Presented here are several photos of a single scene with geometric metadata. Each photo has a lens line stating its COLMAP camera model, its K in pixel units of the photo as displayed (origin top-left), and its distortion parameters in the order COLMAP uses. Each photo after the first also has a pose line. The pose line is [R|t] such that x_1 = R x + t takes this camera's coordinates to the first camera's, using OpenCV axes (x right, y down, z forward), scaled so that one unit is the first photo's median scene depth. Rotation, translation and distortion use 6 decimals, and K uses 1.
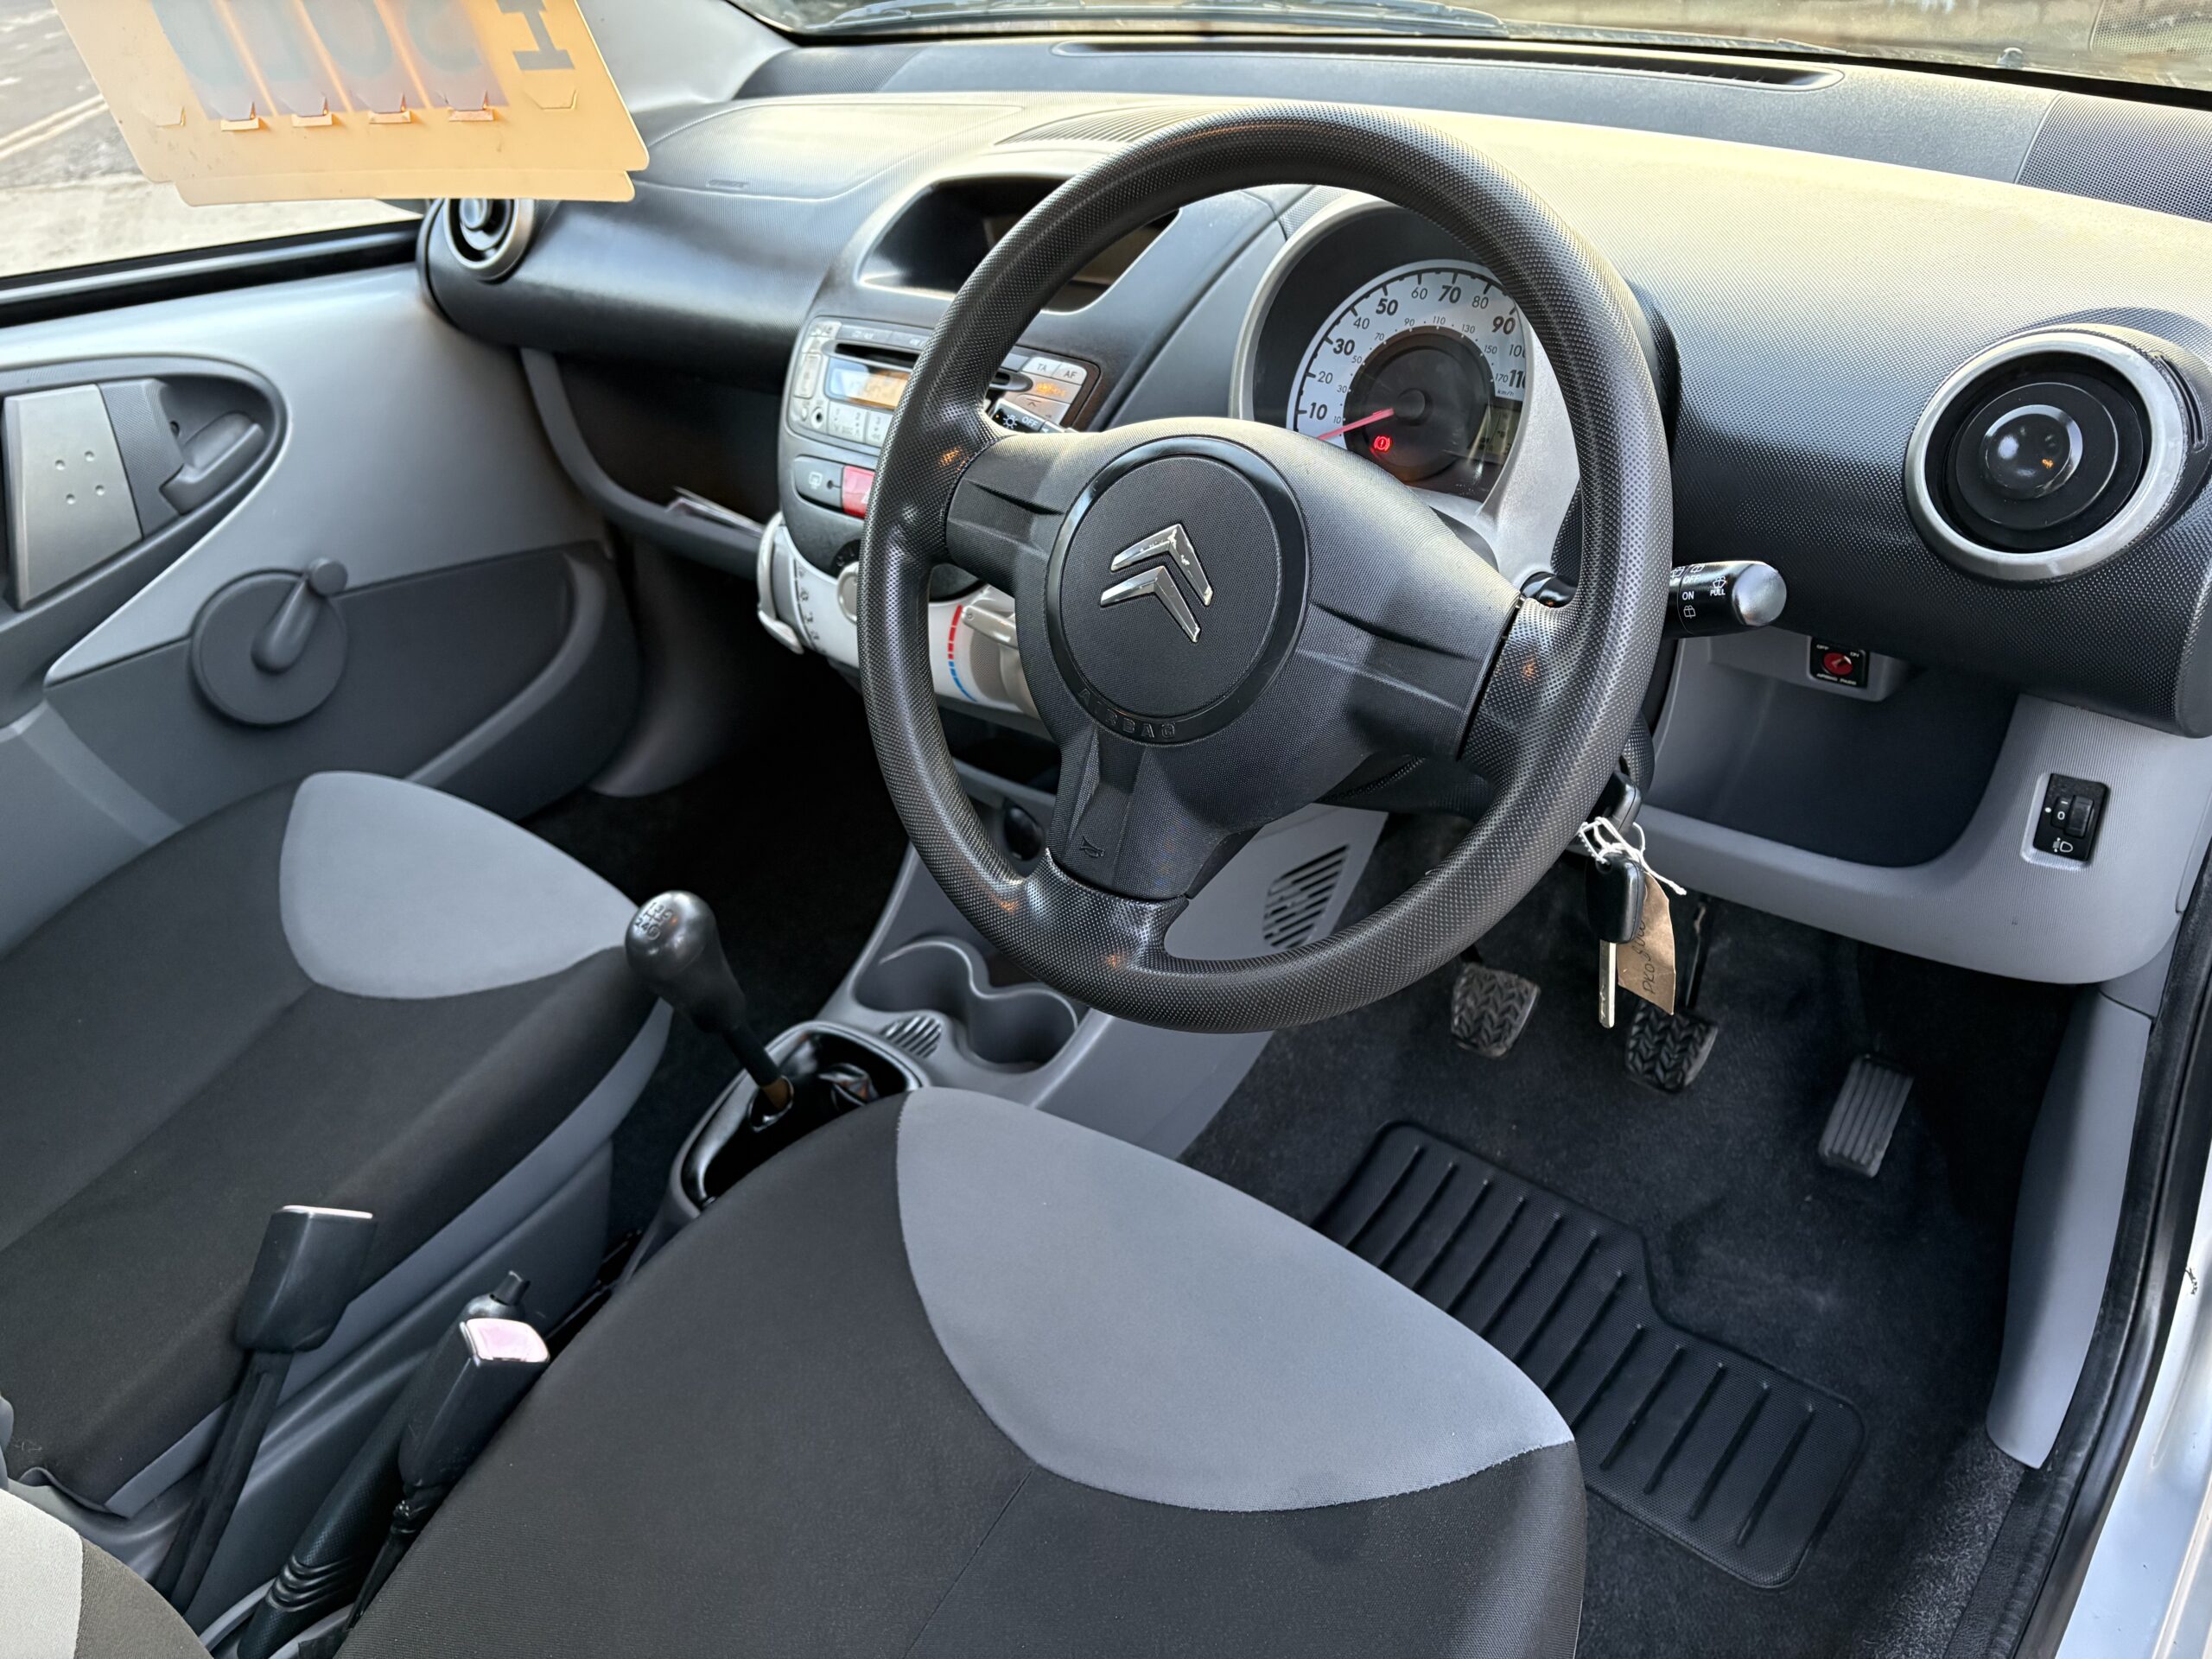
lens RADIAL K [[1677.8, 0, 1124.5], [0, 1677.8, 844.2], [0, 0, 1]] dist [0.056091, -0.050886]
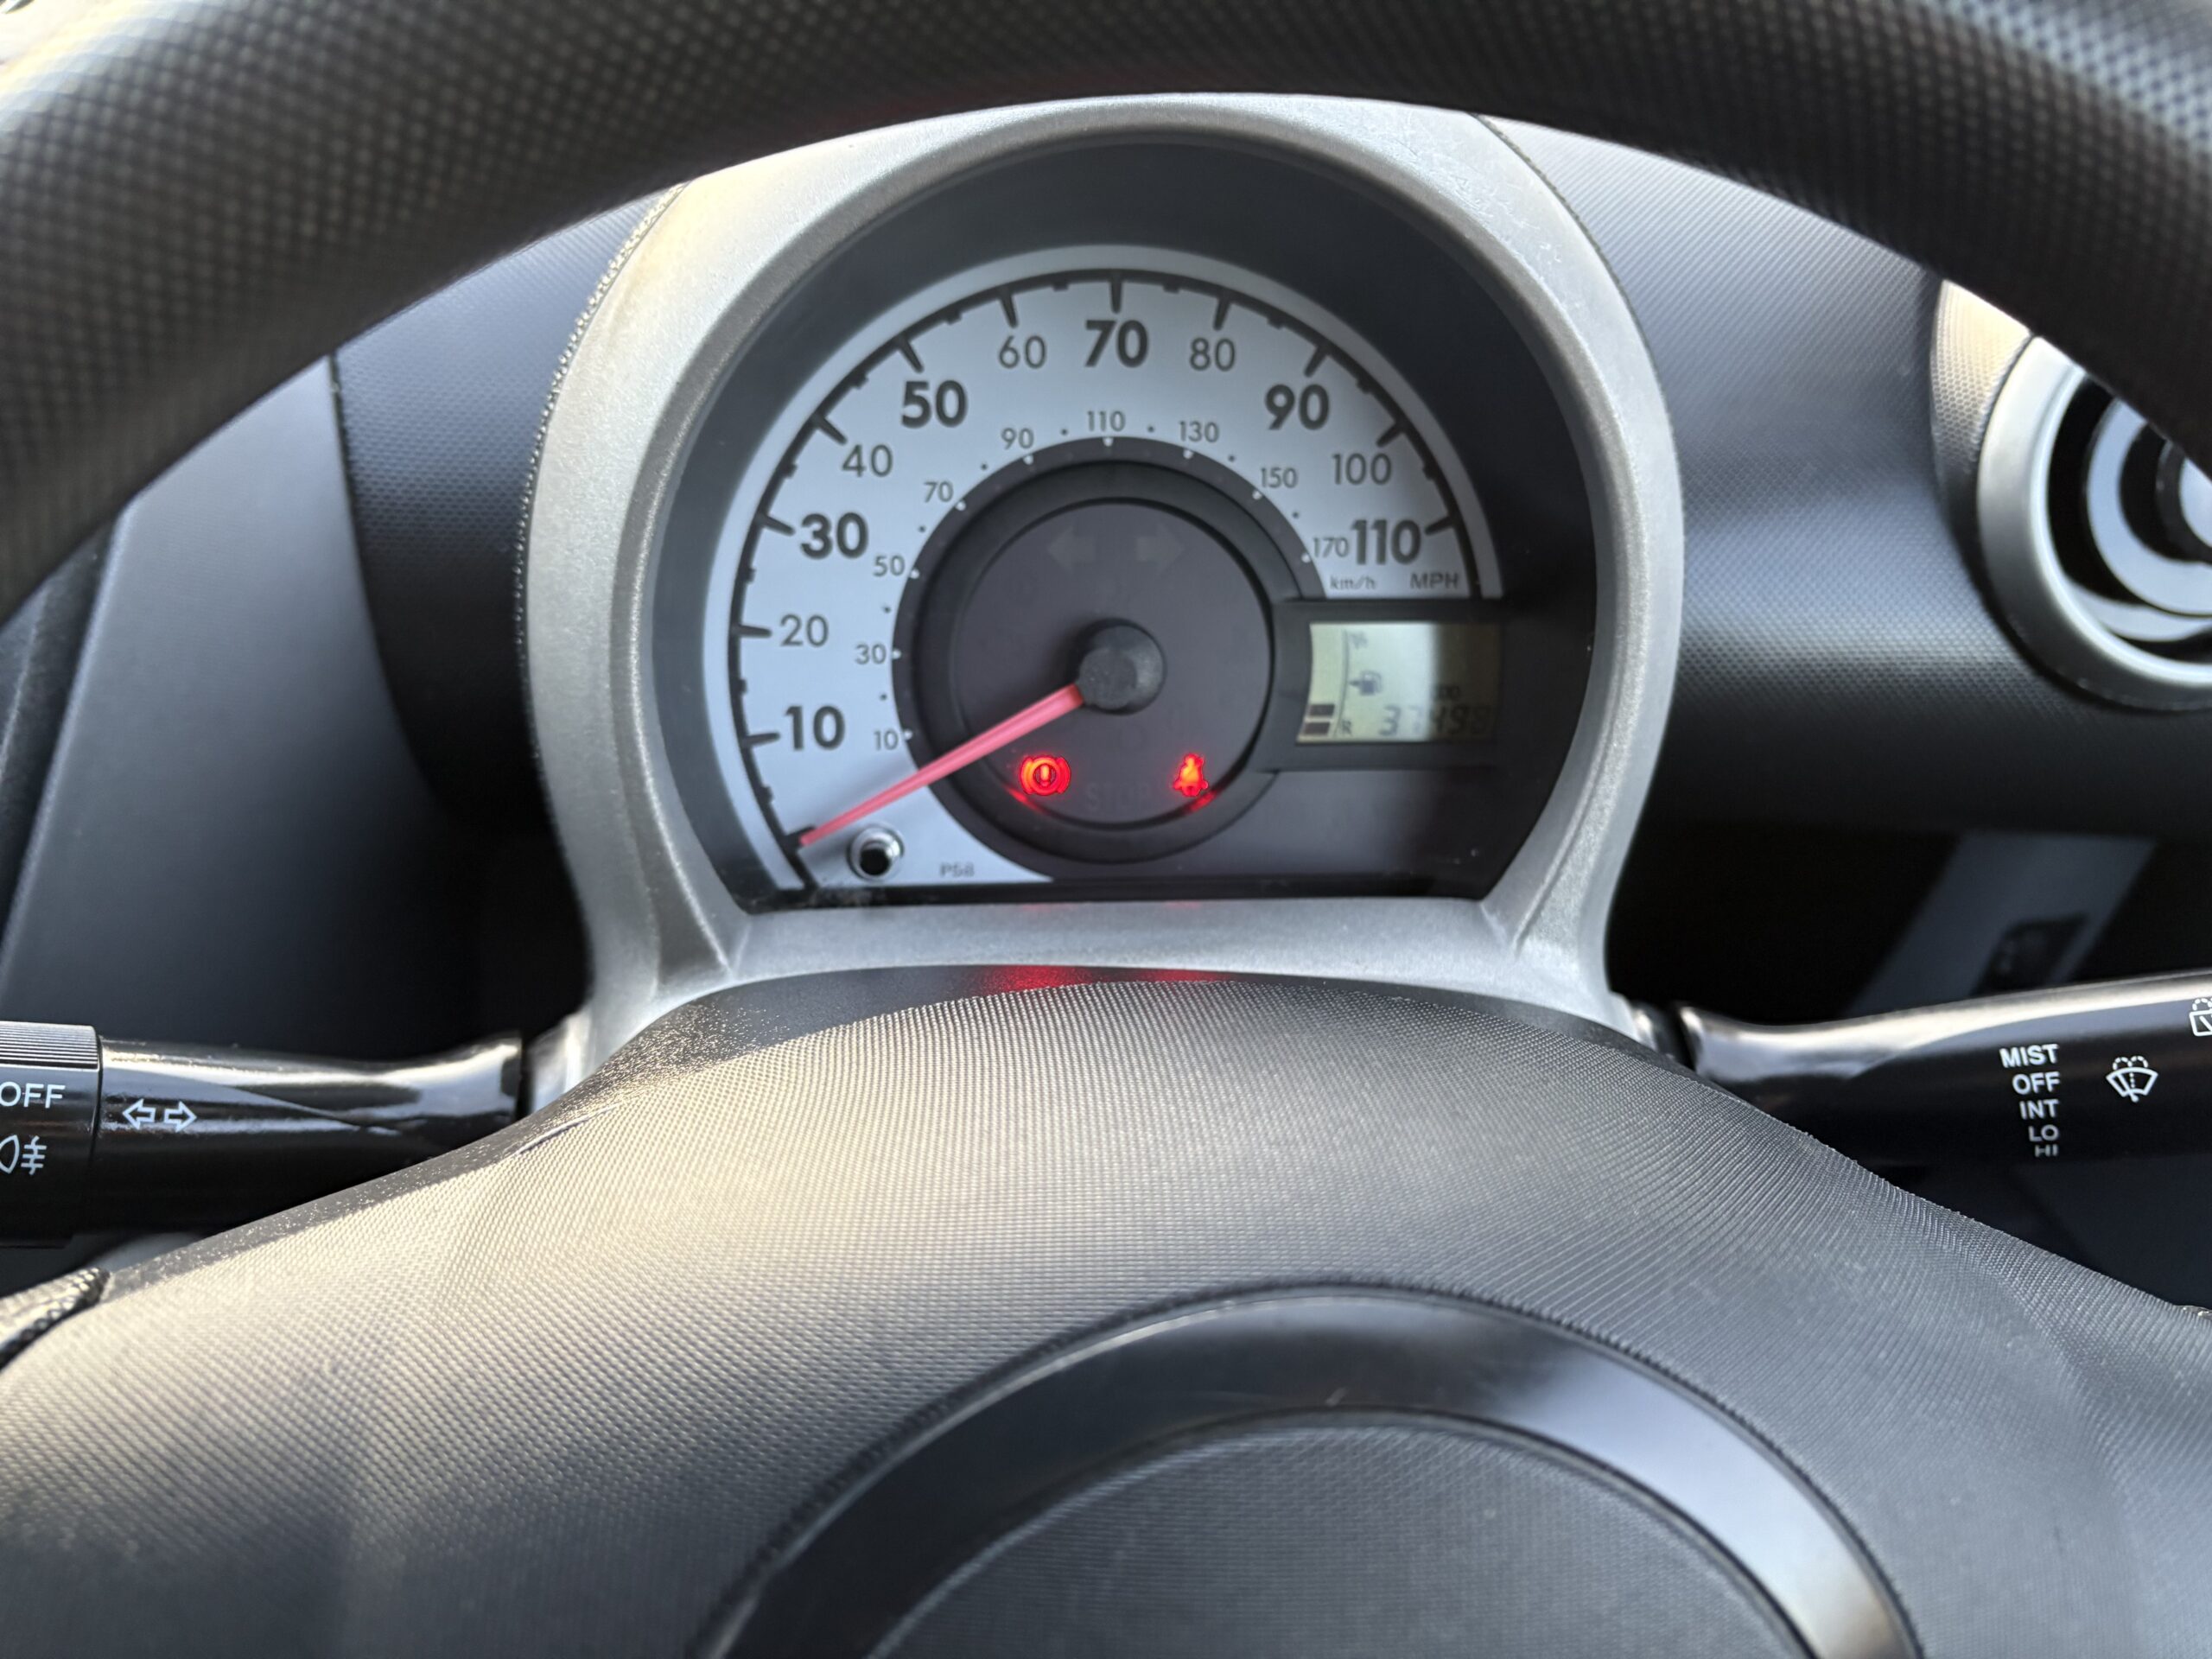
lens RADIAL K [[1677.8, 0, 1096.4], [0, 1677.8, 835.6], [0, 0, 1]] dist [0.056091, -0.050886]
pose [[0.712971, -0.361250, 0.600974, -0.059327], [0.306854, 0.931392, 0.195828, -0.293751], [-0.630486, 0.044792, 0.774907, 0.718259]]
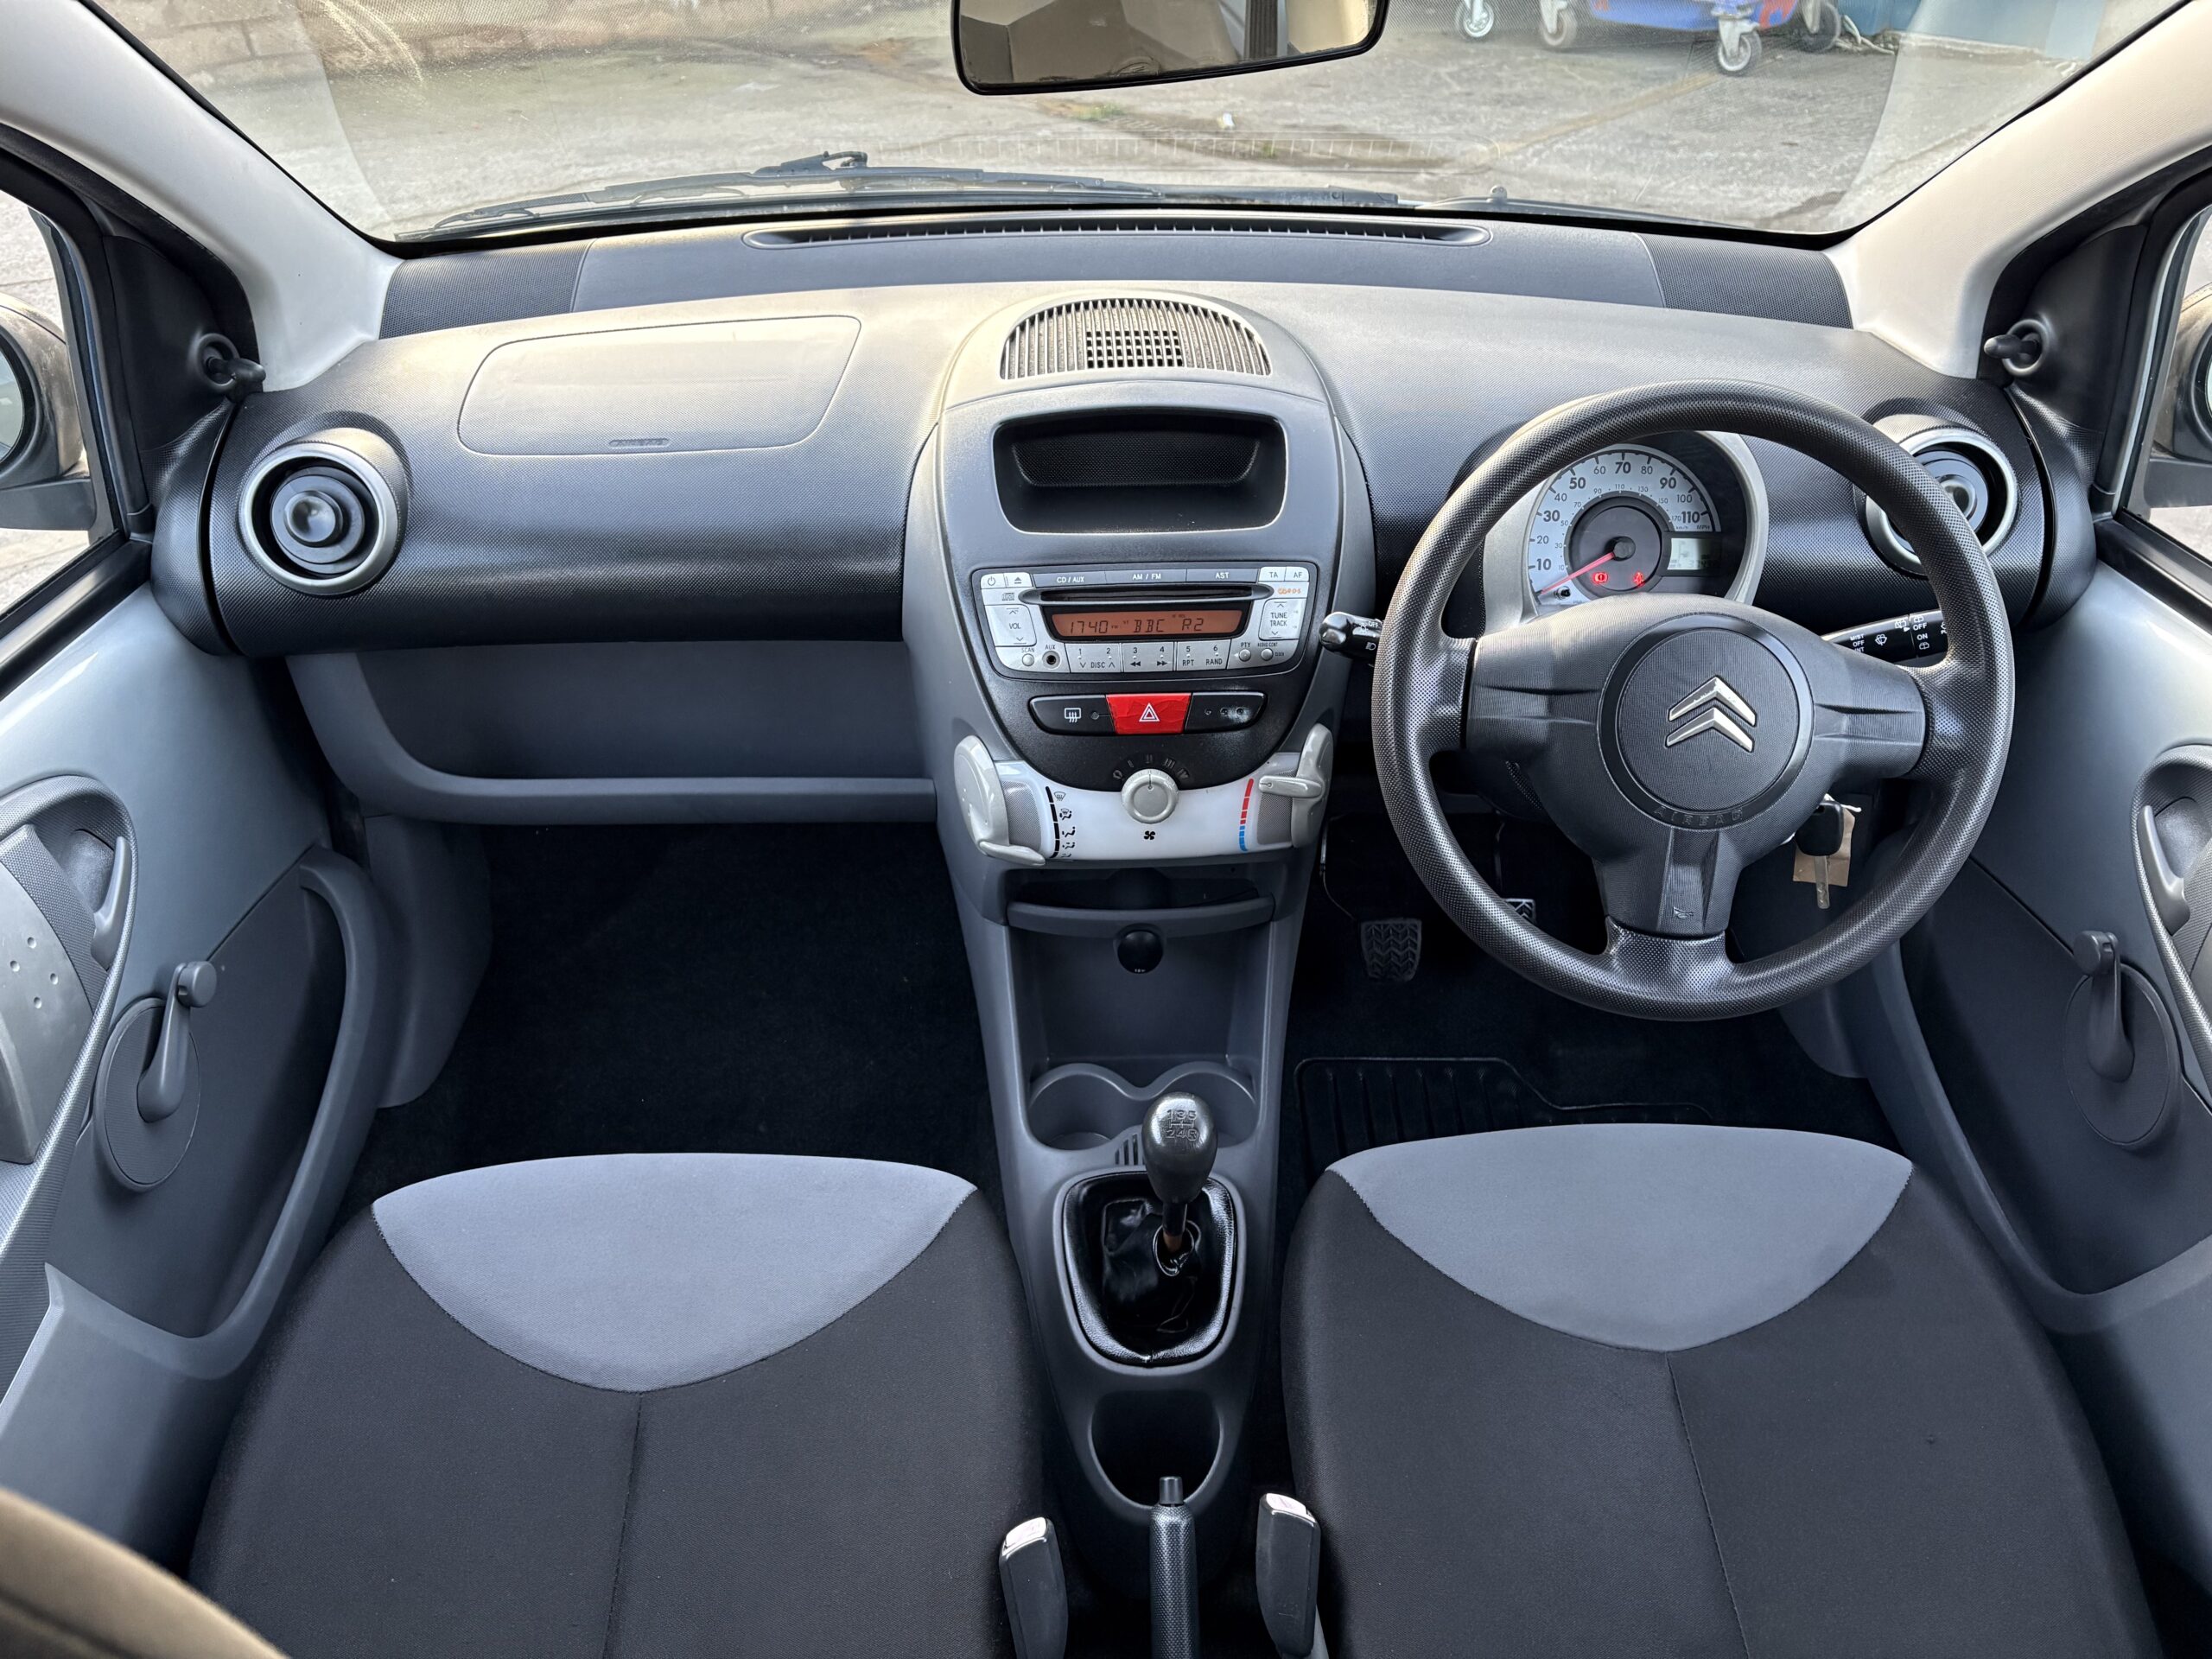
lens RADIAL K [[1677.8, 0, 1091.3], [0, 1677.8, 851.6], [0, 0, 1]] dist [0.056091, -0.050886]
pose [[0.756929, -0.330970, 0.563487, -1.040939], [0.310679, 0.940839, 0.135279, -0.346259], [-0.574924, 0.072667, 0.814974, 0.113809]]
